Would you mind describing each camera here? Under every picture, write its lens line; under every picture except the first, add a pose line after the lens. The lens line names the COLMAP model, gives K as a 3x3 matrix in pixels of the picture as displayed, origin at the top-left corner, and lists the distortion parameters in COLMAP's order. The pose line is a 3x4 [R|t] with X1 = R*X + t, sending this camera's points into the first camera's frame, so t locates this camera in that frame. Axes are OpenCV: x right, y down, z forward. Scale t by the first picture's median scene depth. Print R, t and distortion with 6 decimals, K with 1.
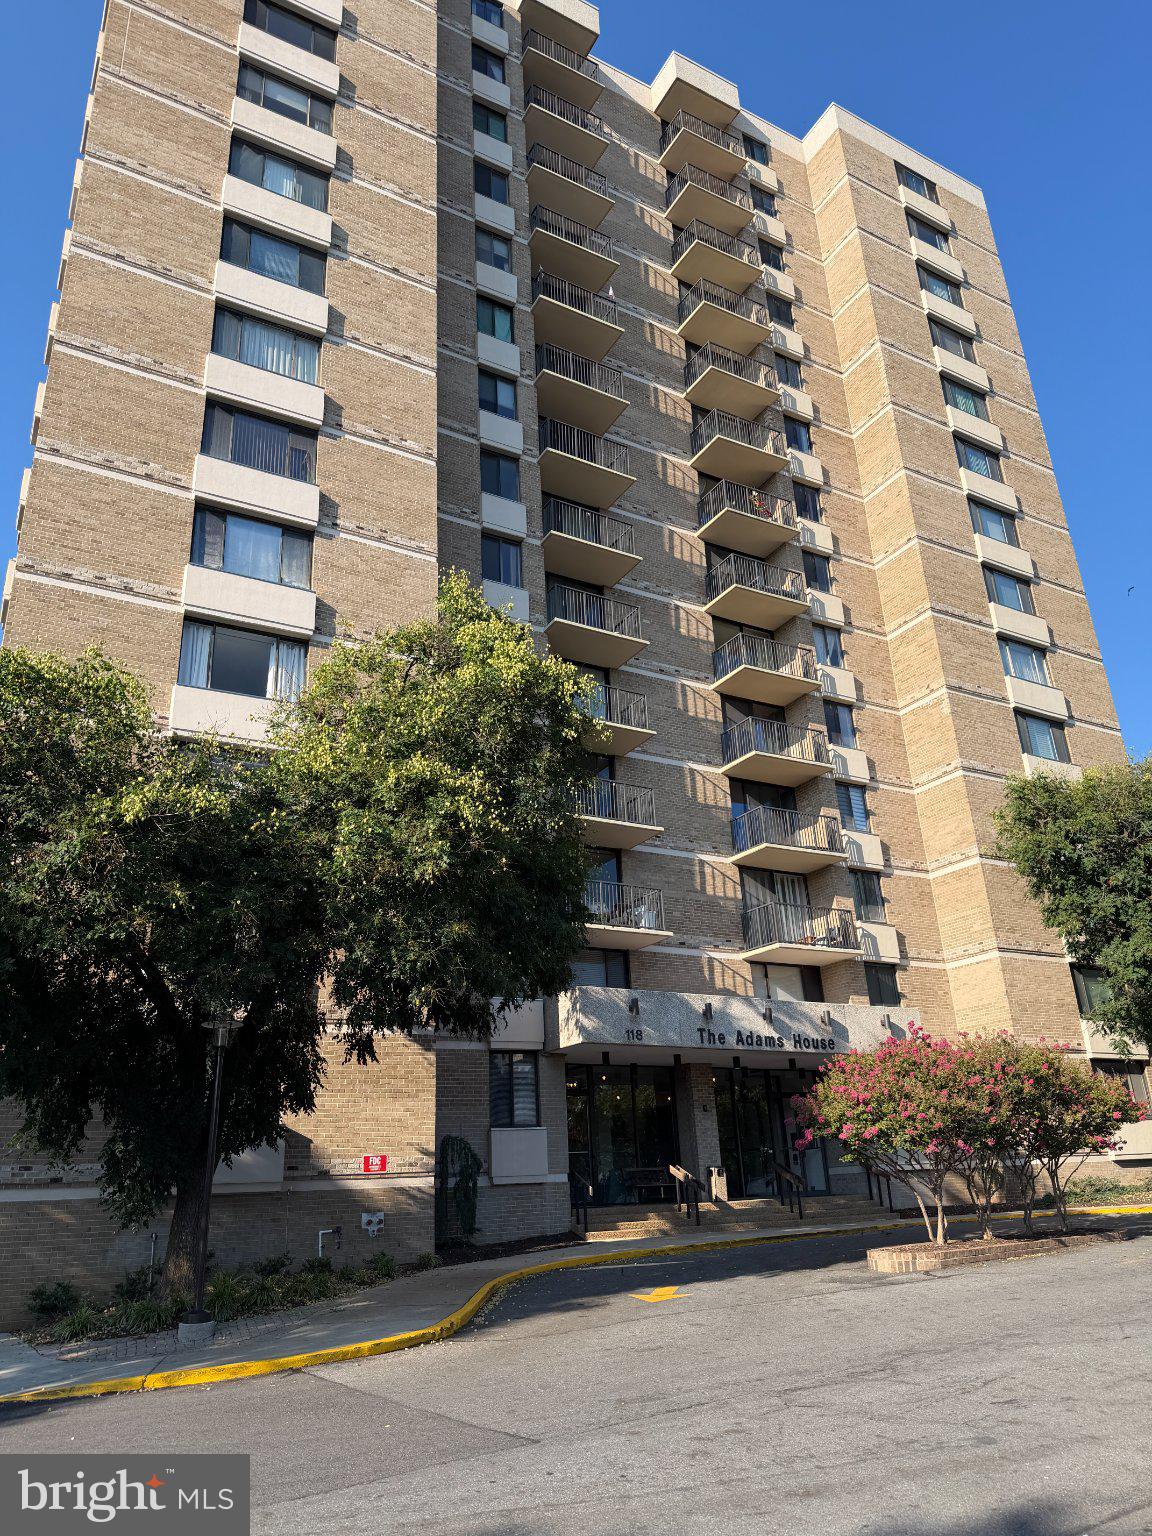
lens RADIAL K [[1087.2, 0, 576.0], [0, 1087.2, 768.0], [0, 0, 1]] dist [0.193373, -0.366556]
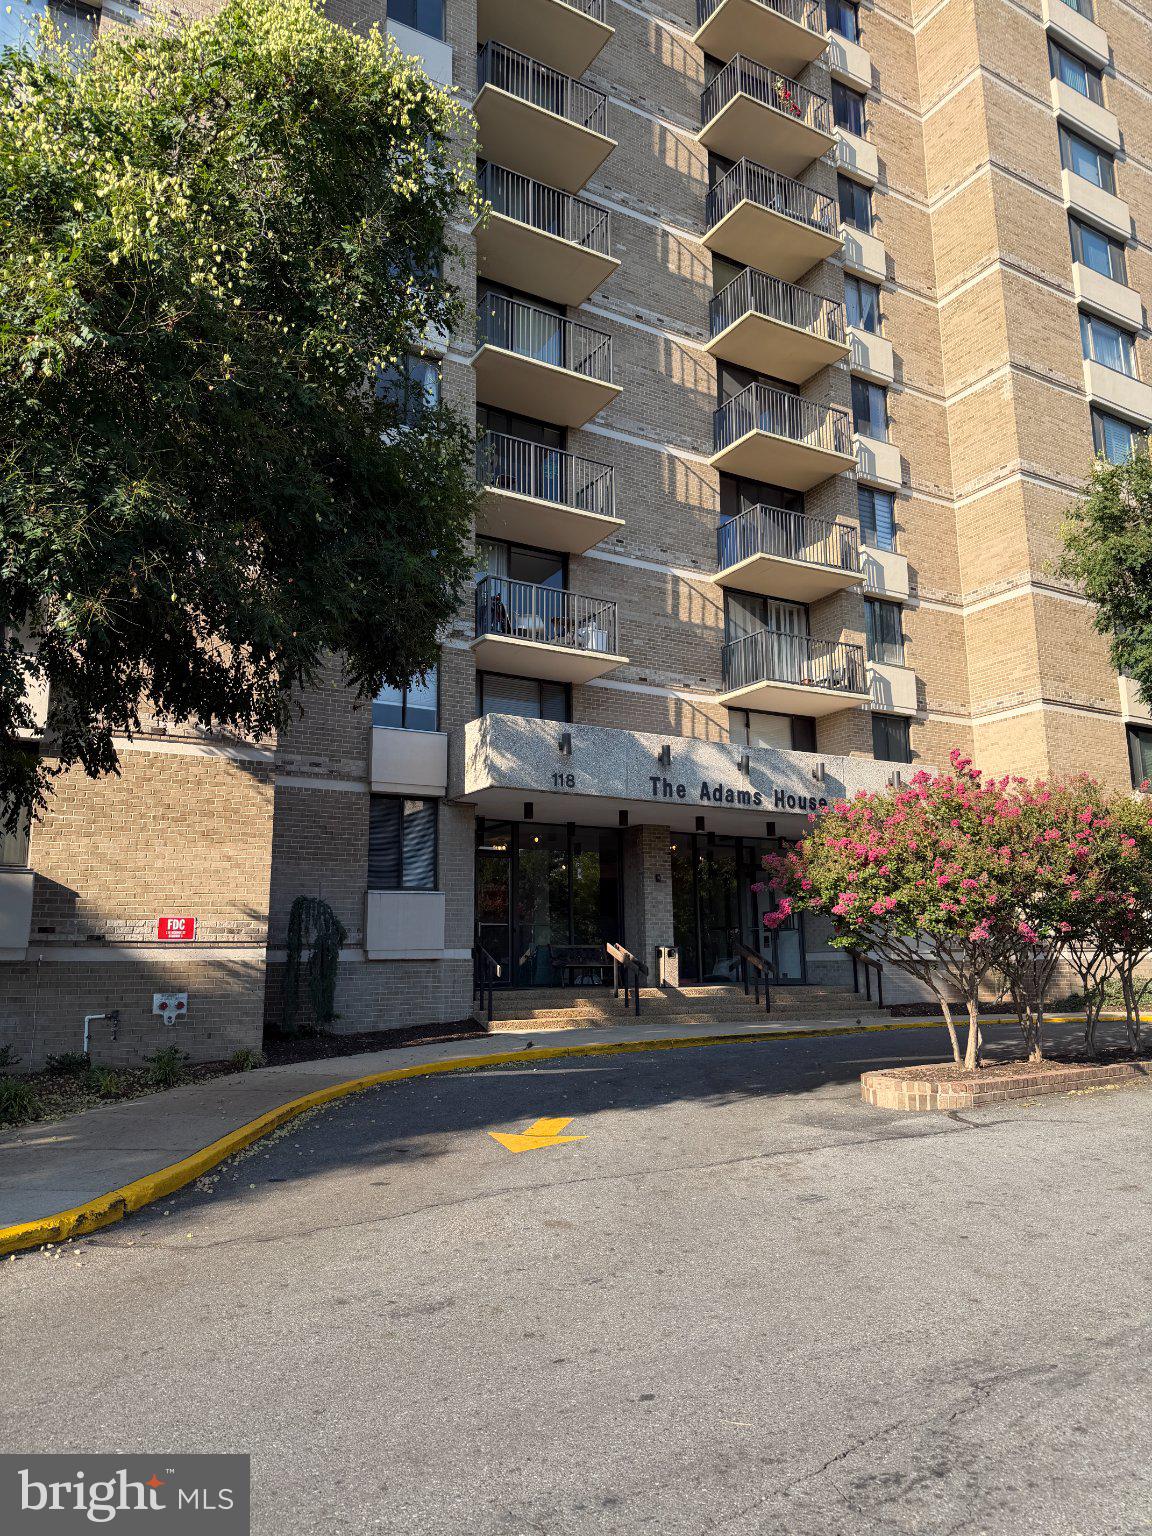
lens RADIAL K [[1087.2, 0, 576.0], [0, 1087.2, 768.0], [0, 0, 1]] dist [0.193373, -0.366556]
pose [[0.999322, 0.036281, 0.006221, 0.047206], [-0.036804, 0.981676, 0.186968, 0.079955], [0.000676, -0.187070, 0.982346, 0.226987]]
